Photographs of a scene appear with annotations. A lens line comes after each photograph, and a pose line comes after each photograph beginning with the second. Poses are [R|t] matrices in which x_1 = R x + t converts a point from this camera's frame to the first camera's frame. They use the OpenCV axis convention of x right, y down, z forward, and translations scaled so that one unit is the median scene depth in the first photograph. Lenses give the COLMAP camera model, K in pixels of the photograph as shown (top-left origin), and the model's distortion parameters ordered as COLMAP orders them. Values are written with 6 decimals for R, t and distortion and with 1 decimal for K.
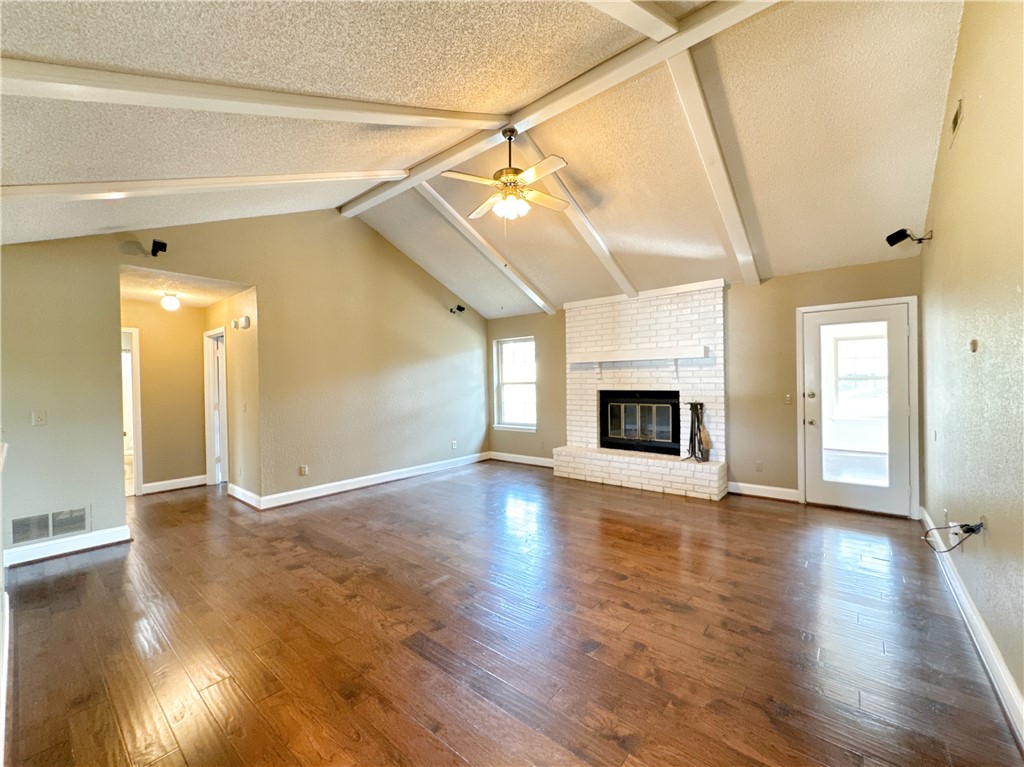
lens RADIAL K [[414.8, 0, 513.1], [0, 414.8, 384.4], [0, 0, 1]] dist [-0.003699, -0.000662]
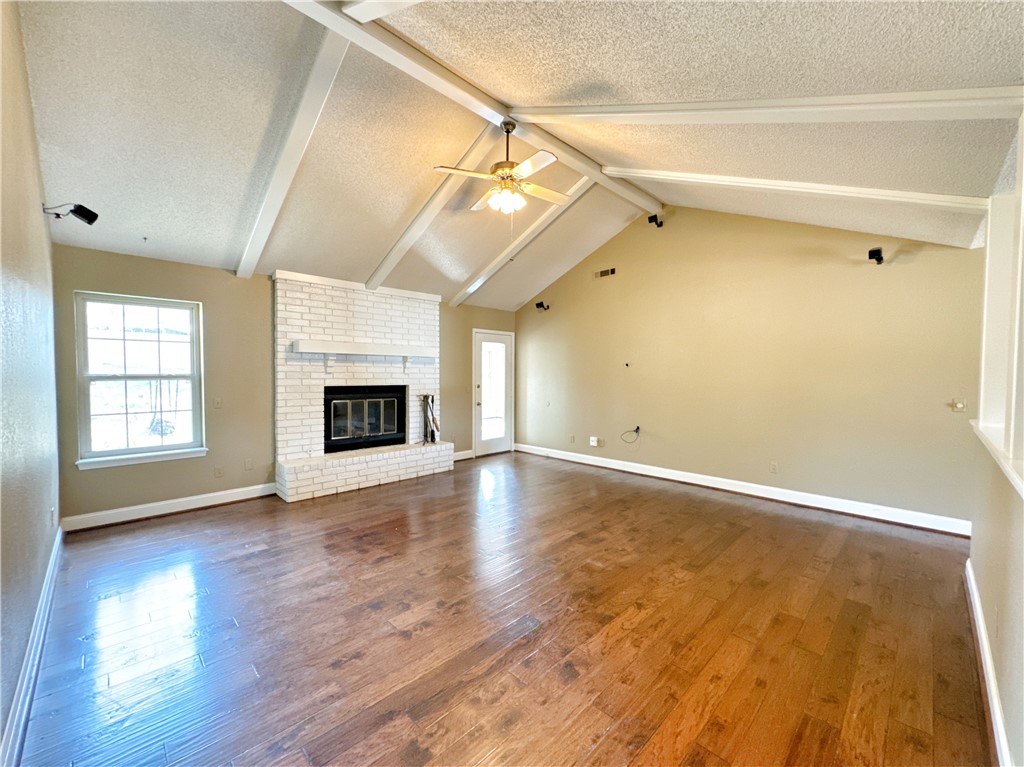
lens RADIAL K [[414.8, 0, 515.8], [0, 414.8, 381.1], [0, 0, 1]] dist [-0.003699, -0.000662]
pose [[0.093693, -0.003630, 0.995594, -0.680323], [0.001154, 0.999993, 0.003538, 0.001057], [-0.995600, 0.000818, 0.093697, 0.602004]]
